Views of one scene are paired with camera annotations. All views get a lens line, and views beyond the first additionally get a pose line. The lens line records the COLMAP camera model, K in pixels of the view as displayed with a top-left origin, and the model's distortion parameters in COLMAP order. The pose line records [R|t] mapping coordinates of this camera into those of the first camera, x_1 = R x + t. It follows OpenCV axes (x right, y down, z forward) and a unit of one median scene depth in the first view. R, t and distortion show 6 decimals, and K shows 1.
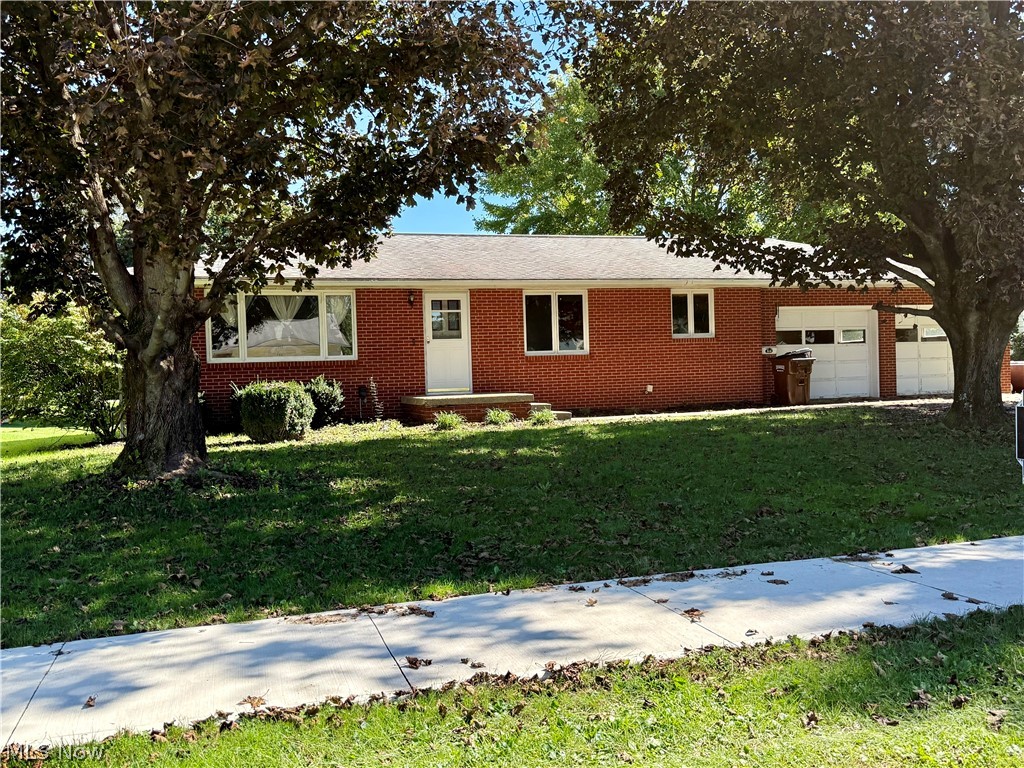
lens RADIAL K [[1014.1, 0, 513.2], [0, 1014.1, 383.9], [0, 0, 1]] dist [-0.001254, 0.000000]
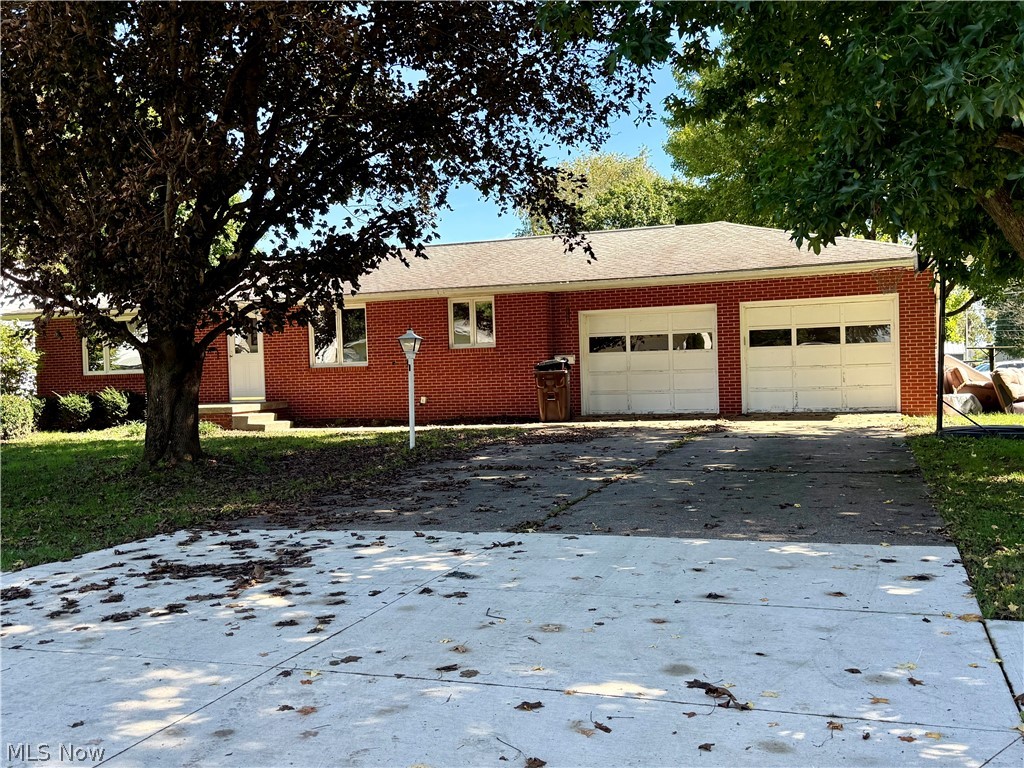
lens RADIAL K [[1014.1, 0, 513.1], [0, 1014.1, 384.1], [0, 0, 1]] dist [-0.001254, 0.000000]
pose [[0.780766, 0.013135, -0.624685, 0.797356], [-0.001544, 0.999817, 0.019092, -0.029148], [0.624821, -0.013942, 0.780644, 0.270357]]
